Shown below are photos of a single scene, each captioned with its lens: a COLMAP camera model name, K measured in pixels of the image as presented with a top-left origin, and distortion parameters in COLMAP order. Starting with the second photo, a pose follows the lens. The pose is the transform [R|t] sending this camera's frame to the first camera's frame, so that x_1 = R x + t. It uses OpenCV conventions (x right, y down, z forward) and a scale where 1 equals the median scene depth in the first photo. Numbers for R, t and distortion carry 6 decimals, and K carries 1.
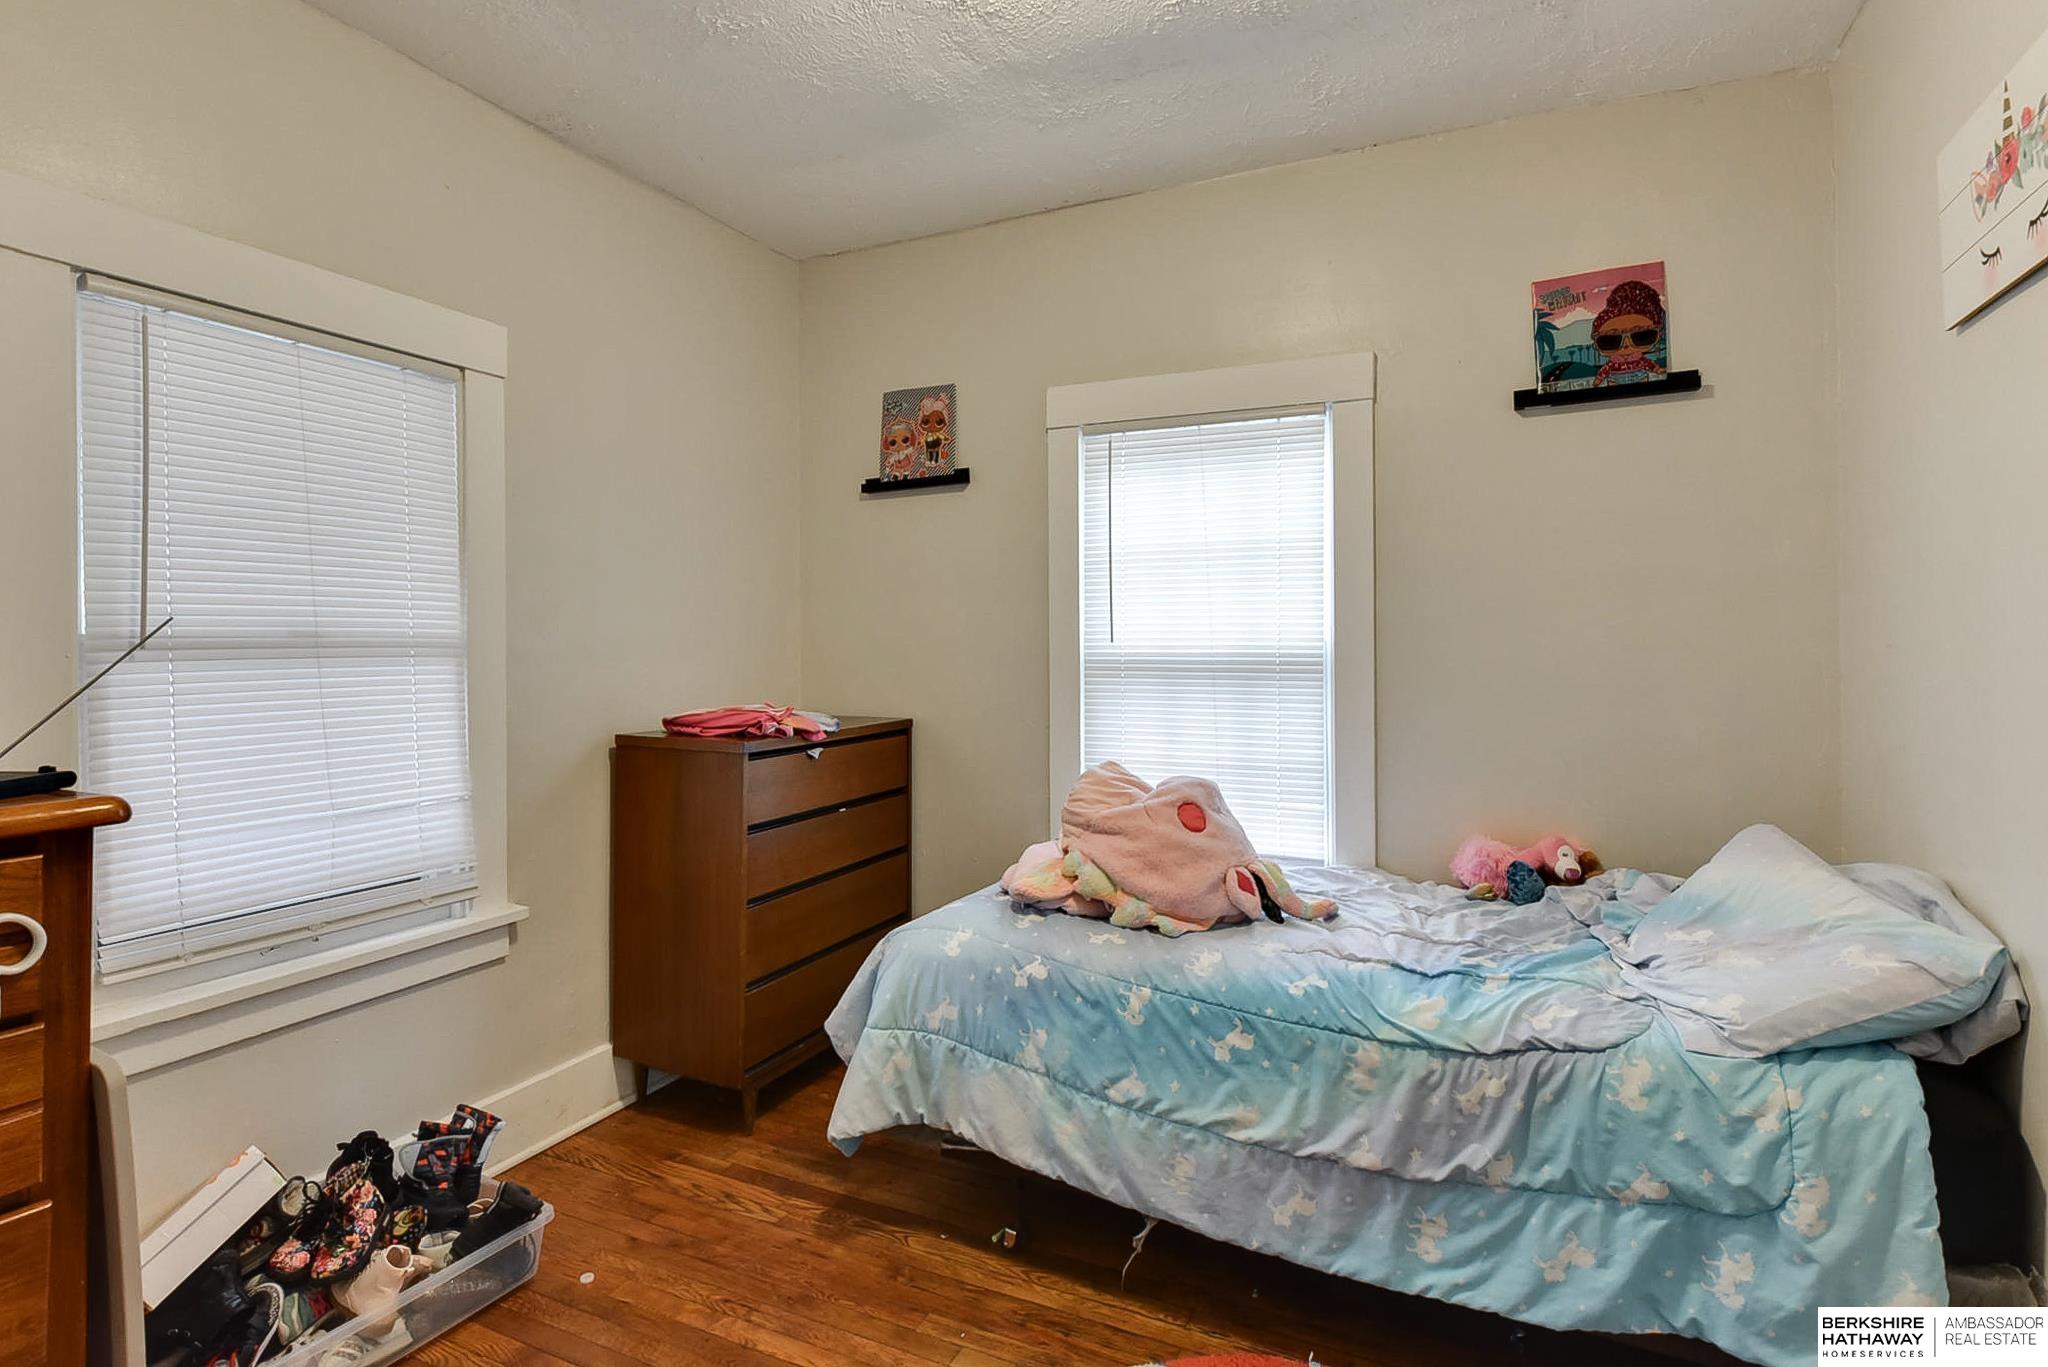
lens RADIAL K [[1023.9, 0, 1013.6], [0, 1023.9, 643.9], [0, 0, 1]] dist [-0.011158, -0.001372]
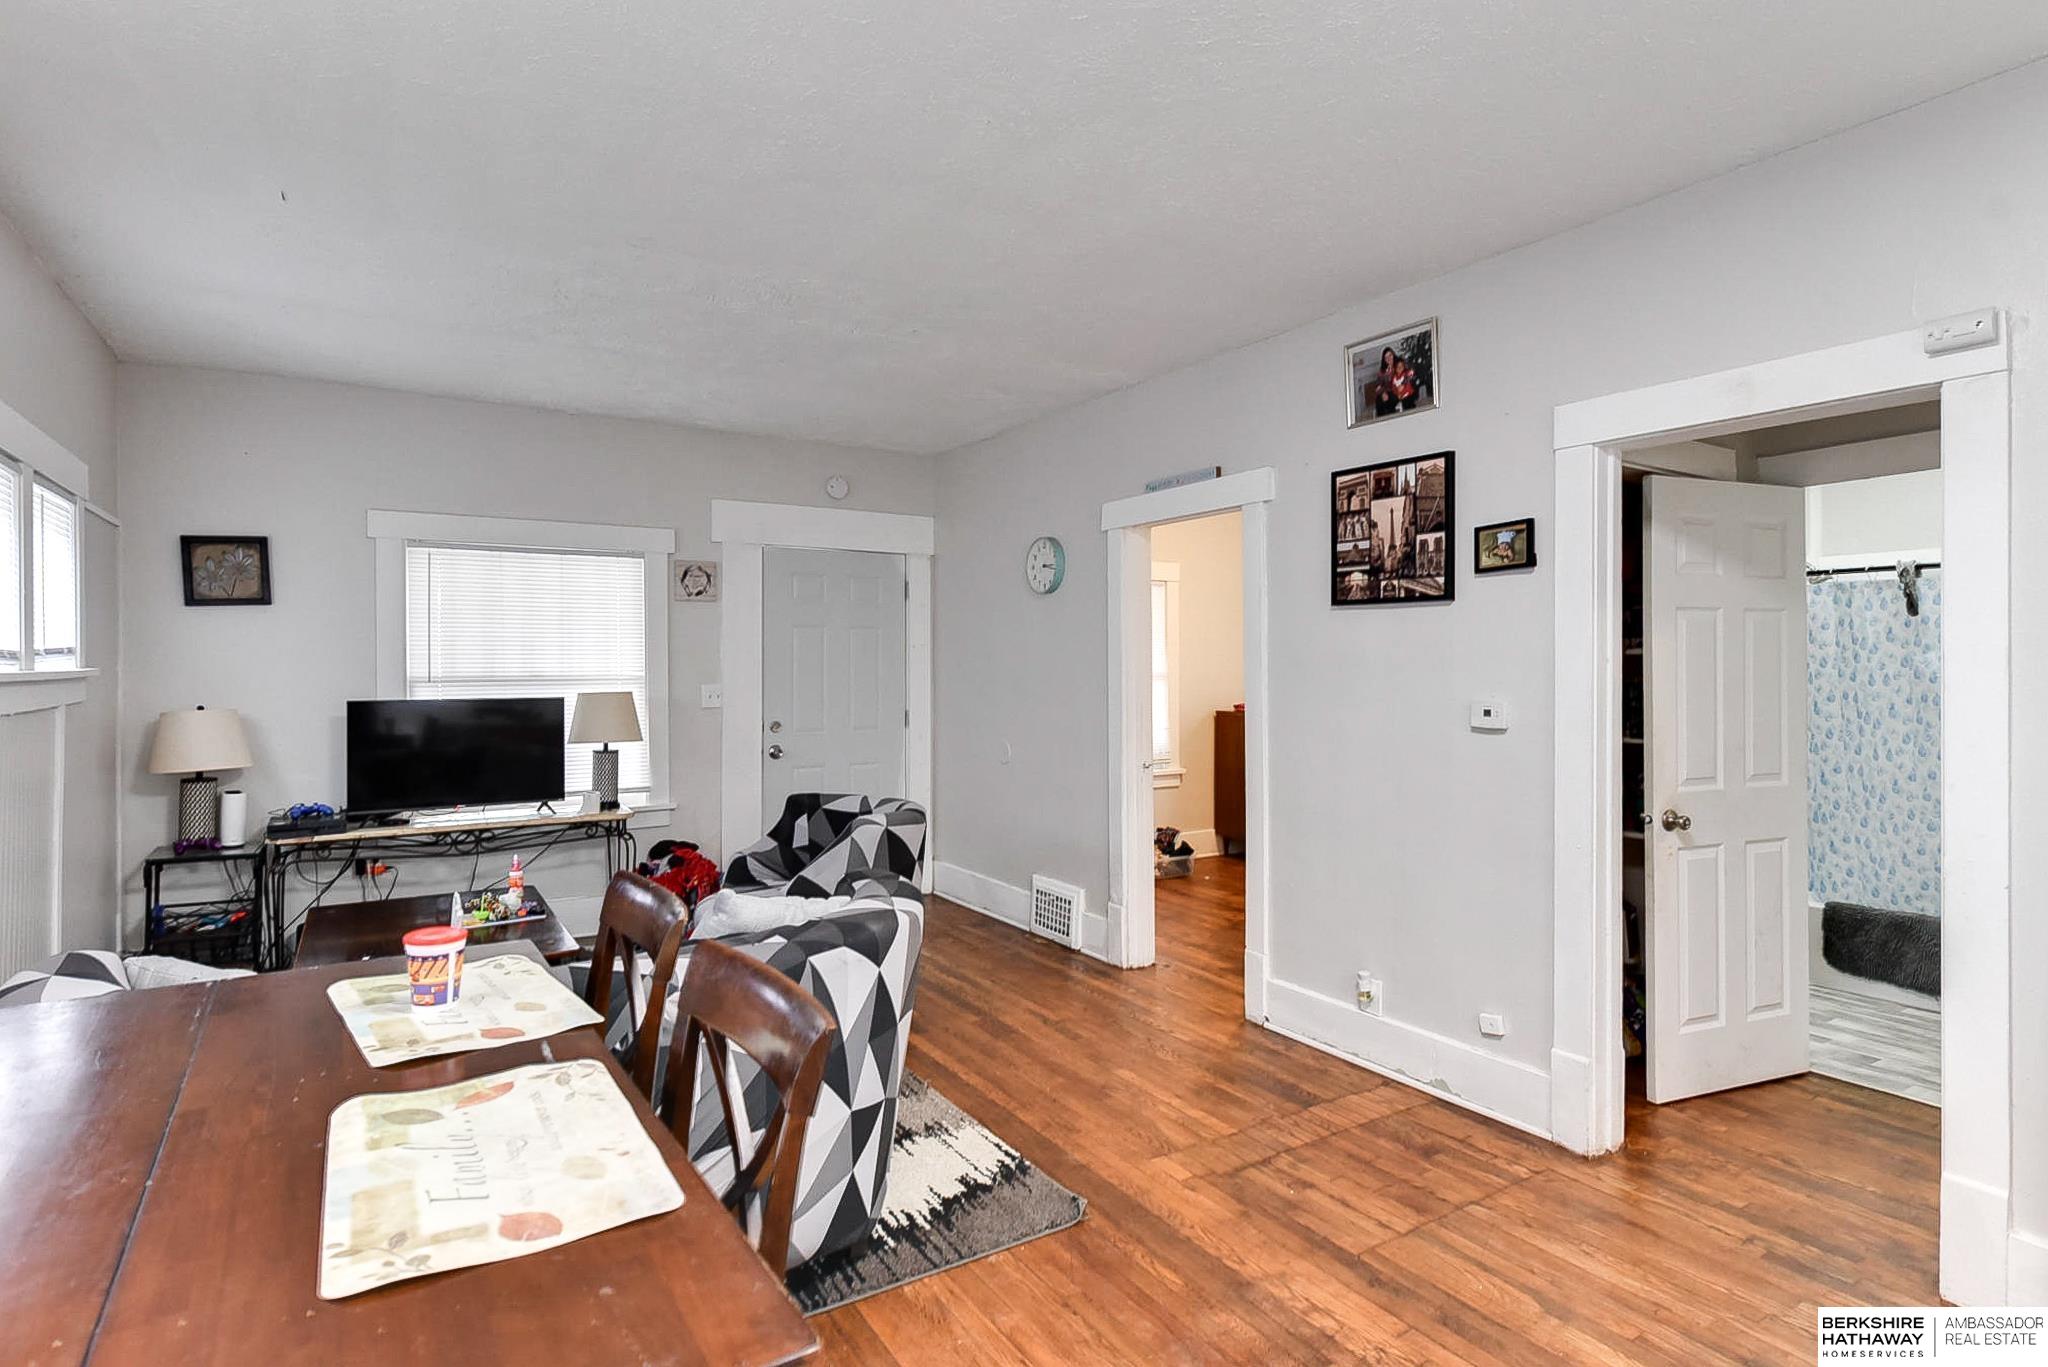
lens RADIAL K [[1023.9, 0, 1025.3], [0, 1023.9, 663.8], [0, 0, 1]] dist [-0.011158, -0.001372]
pose [[0.844624, -0.002274, -0.535356, 0.784786], [0.005460, 0.999976, 0.004367, -0.059626], [0.535333, -0.006611, 0.844615, -1.923357]]
